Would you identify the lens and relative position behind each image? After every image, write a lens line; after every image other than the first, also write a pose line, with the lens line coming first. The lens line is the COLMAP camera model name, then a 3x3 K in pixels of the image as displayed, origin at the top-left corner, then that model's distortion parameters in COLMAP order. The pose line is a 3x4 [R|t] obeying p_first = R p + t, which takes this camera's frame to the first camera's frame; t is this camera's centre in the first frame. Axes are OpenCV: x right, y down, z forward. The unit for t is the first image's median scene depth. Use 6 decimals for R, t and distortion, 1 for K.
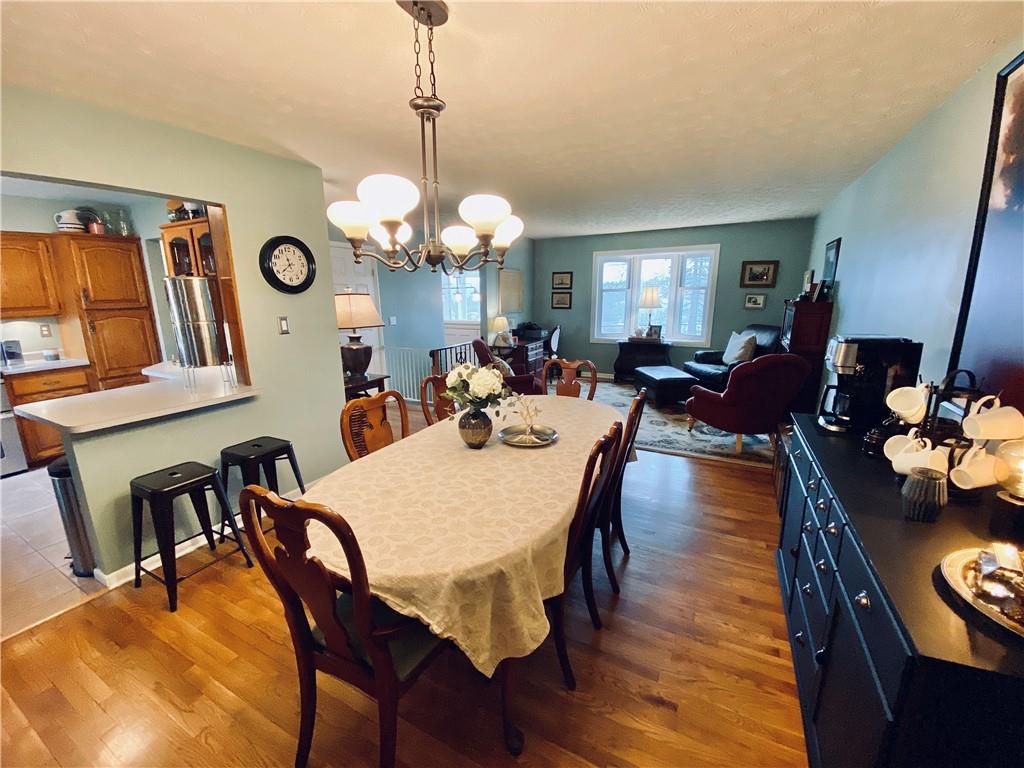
lens RADIAL K [[412.4, 0, 505.0], [0, 412.4, 383.9], [0, 0, 1]] dist [-0.002103, -0.003867]
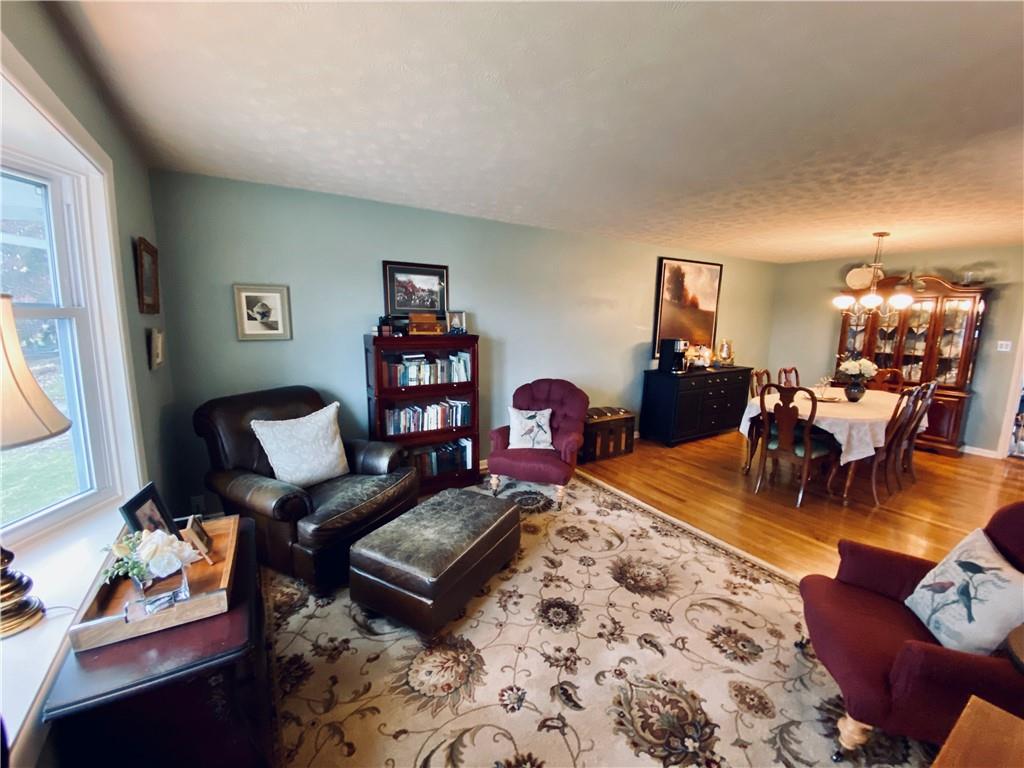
lens RADIAL K [[412.4, 0, 508.5], [0, 412.4, 379.7], [0, 0, 1]] dist [-0.002103, -0.003867]
pose [[-0.864973, -0.071901, 0.496640, 0.129134], [0.105052, 0.941808, 0.319314, -0.261812], [-0.490699, 0.328371, -0.807086, 1.160565]]
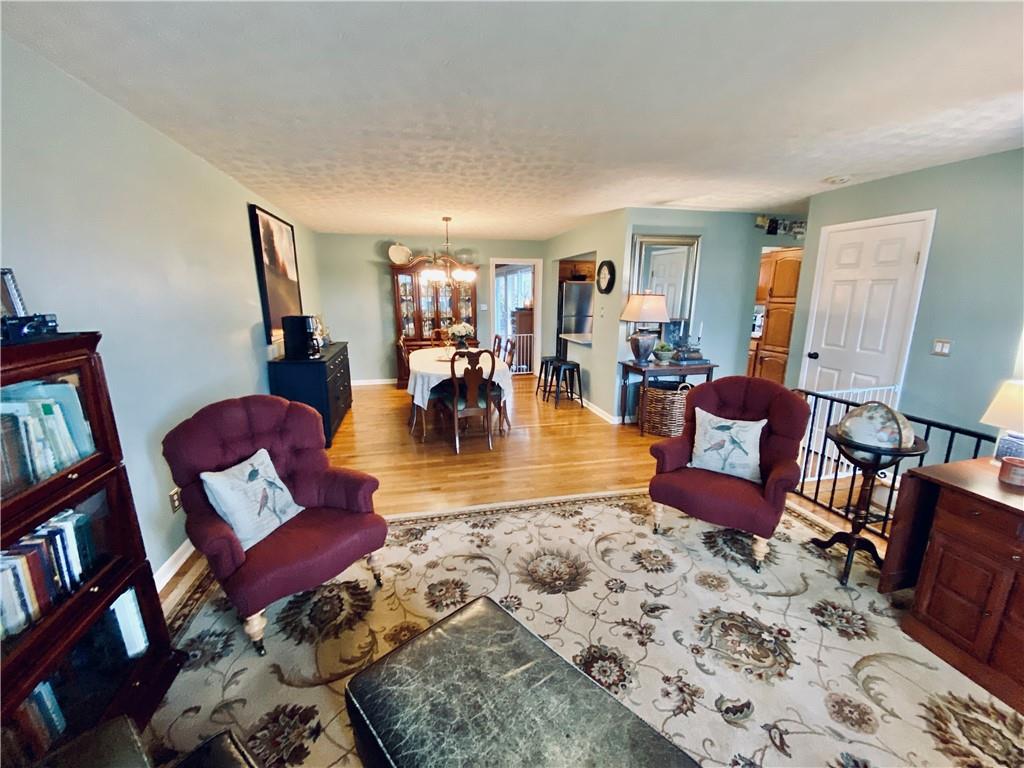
lens RADIAL K [[412.4, 0, 508.7], [0, 412.4, 384.0], [0, 0, 1]] dist [-0.002103, -0.003867]
pose [[-0.754872, 0.155575, -0.637154, 0.450131], [-0.126715, 0.918563, 0.374413, -0.227506], [0.643515, 0.363371, -0.673684, 0.994439]]
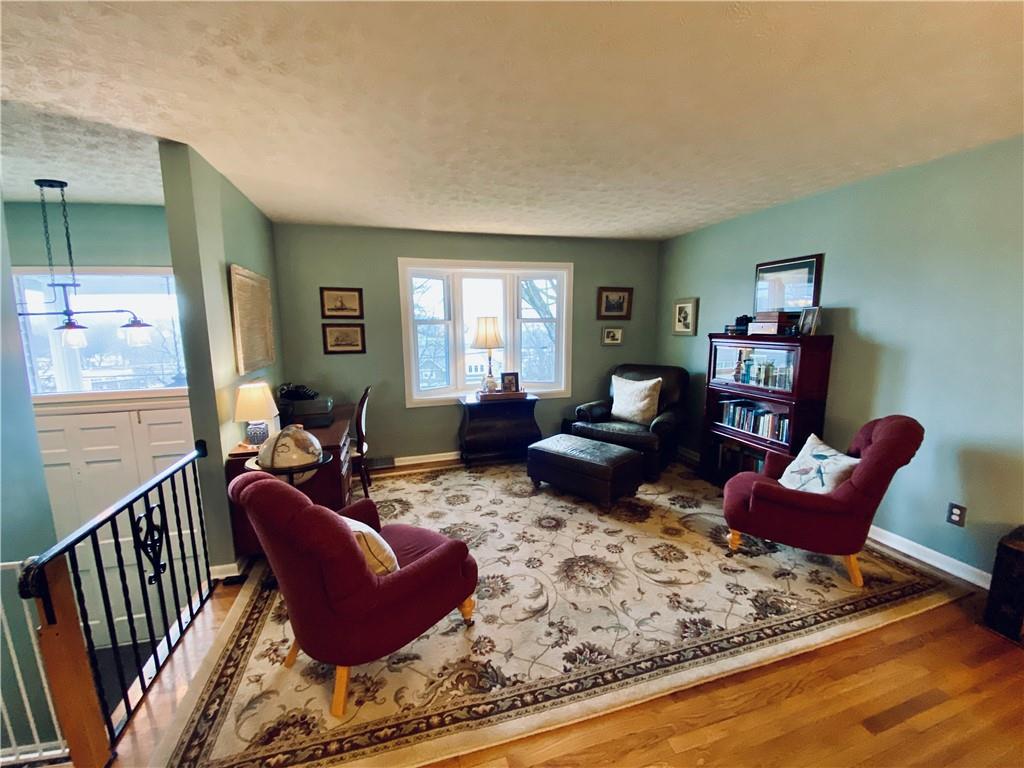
lens RADIAL K [[412.4, 0, 509.6], [0, 412.4, 385.1], [0, 0, 1]] dist [-0.002103, -0.003867]
pose [[0.713805, -0.096167, 0.693711, -0.120398], [0.148306, 0.988820, -0.015525, -0.122357], [-0.684462, 0.113963, 0.720086, 0.563926]]
